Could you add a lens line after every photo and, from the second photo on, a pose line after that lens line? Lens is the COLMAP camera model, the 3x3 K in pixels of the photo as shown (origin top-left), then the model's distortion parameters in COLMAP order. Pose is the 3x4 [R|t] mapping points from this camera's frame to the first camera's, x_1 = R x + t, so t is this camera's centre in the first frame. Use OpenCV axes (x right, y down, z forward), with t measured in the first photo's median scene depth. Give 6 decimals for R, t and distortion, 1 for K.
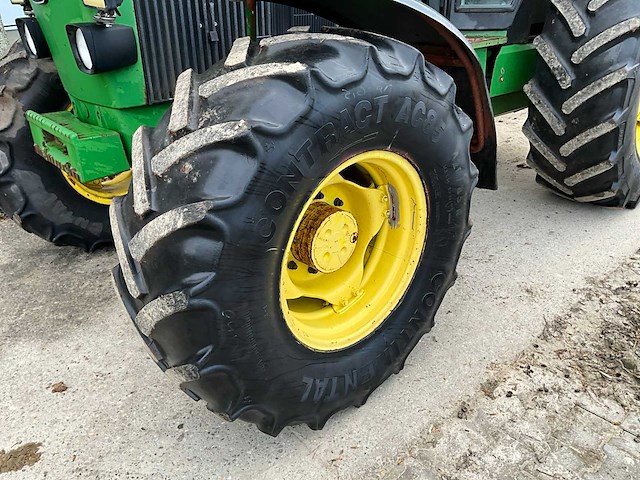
lens RADIAL K [[540.3, 0, 299.9], [0, 540.3, 253.9], [0, 0, 1]] dist [0.088748, -0.142373]
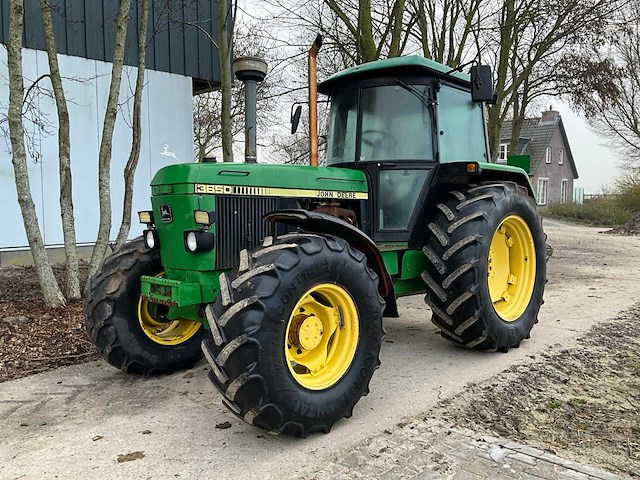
lens RADIAL K [[540.3, 0, 307.3], [0, 540.3, 246.7], [0, 0, 1]] dist [0.088748, -0.142373]
pose [[0.998082, 0.011013, 0.060912, -0.065680], [0.014413, 0.915648, -0.401723, 0.432545], [-0.060199, 0.401830, 0.913733, -0.822358]]
